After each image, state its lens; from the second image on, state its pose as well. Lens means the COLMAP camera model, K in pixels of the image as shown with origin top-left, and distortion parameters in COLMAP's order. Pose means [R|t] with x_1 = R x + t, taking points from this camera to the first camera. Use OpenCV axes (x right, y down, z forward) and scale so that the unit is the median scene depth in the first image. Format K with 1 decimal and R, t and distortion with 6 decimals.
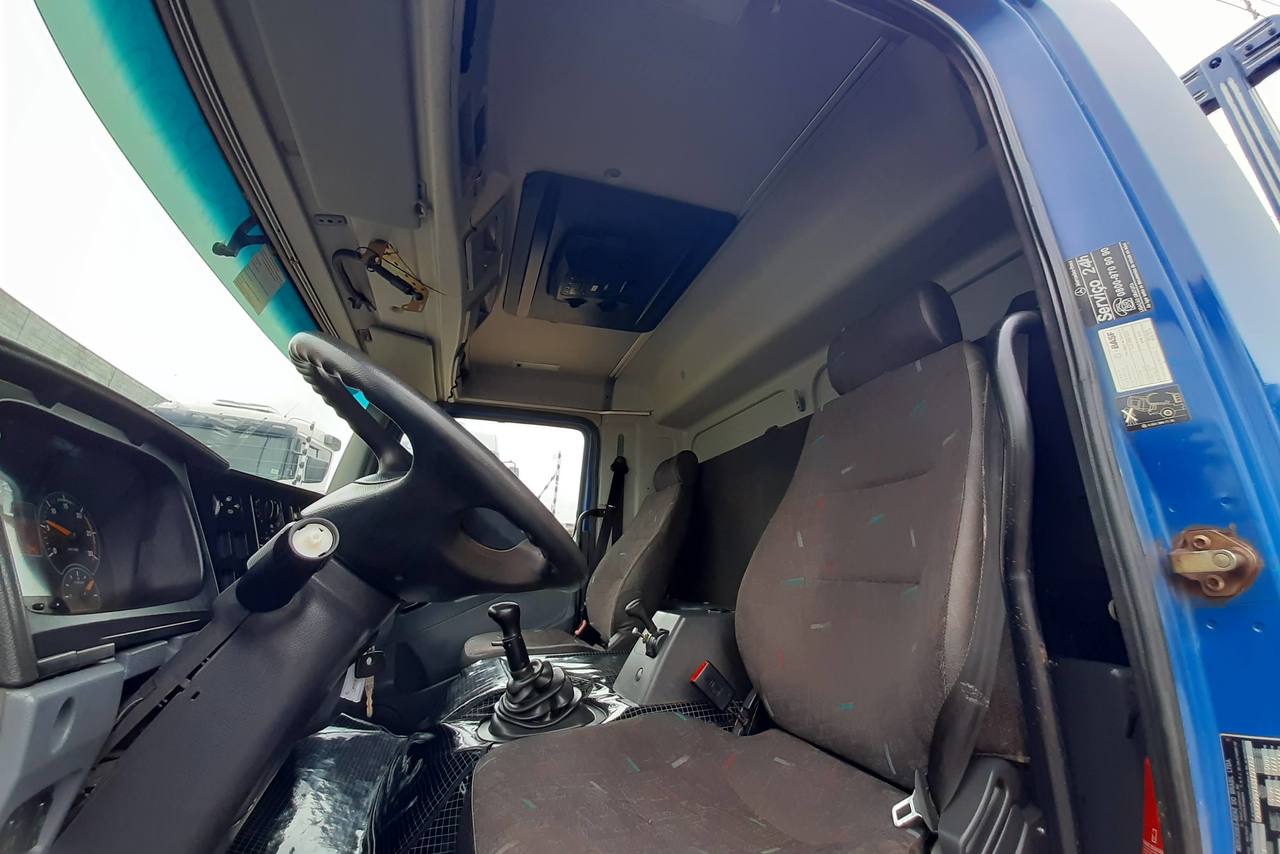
lens RADIAL K [[513.8, 0, 640.0], [0, 513.8, 427.0], [0, 0, 1]] dist [-0.000622, -0.017103]
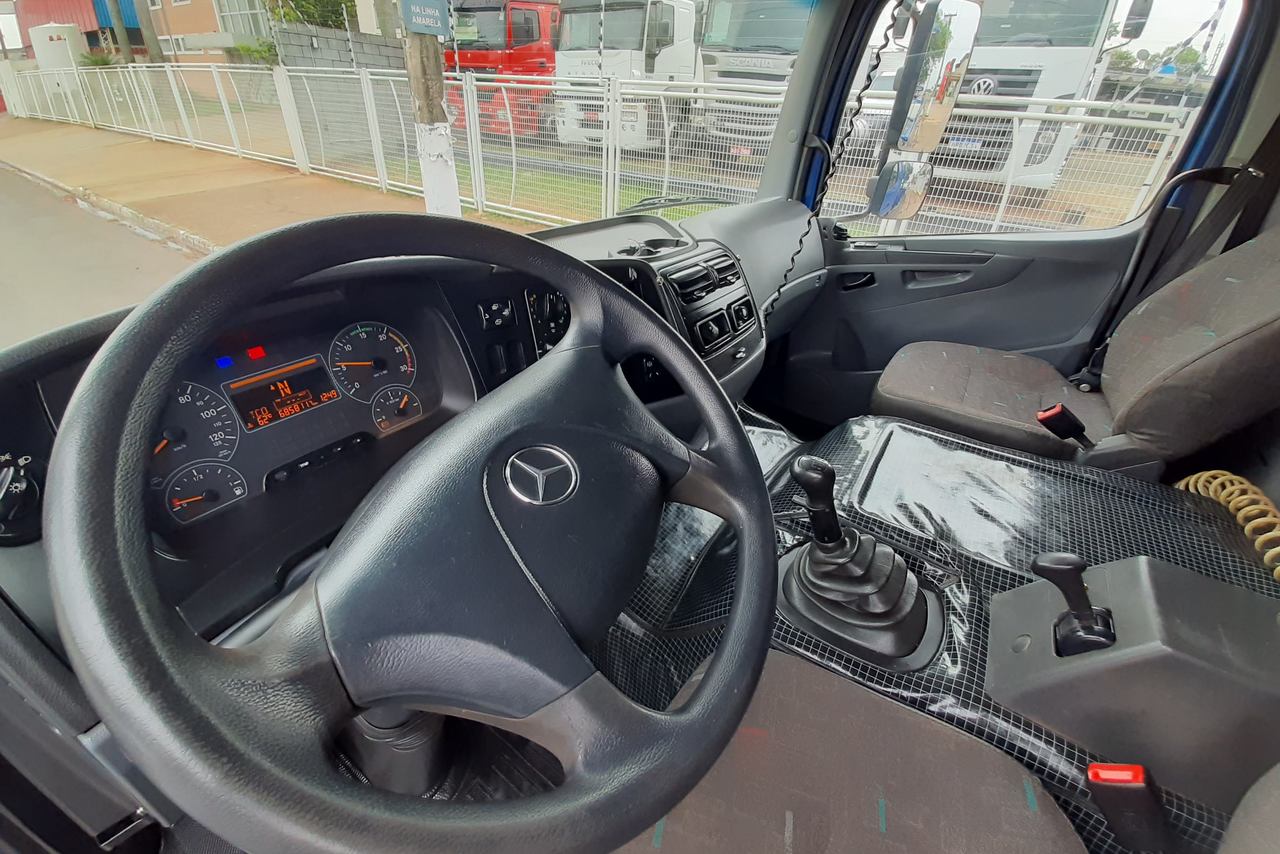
lens RADIAL K [[501.3, 0, 638.8], [0, 501.3, 409.7], [0, 0, 1]] dist [-0.001621, -0.000340]
pose [[0.589605, 0.393729, -0.705226, 0.050885], [0.215343, 0.764902, 0.607085, -0.244471], [0.778456, -0.509805, 0.366203, 0.933143]]
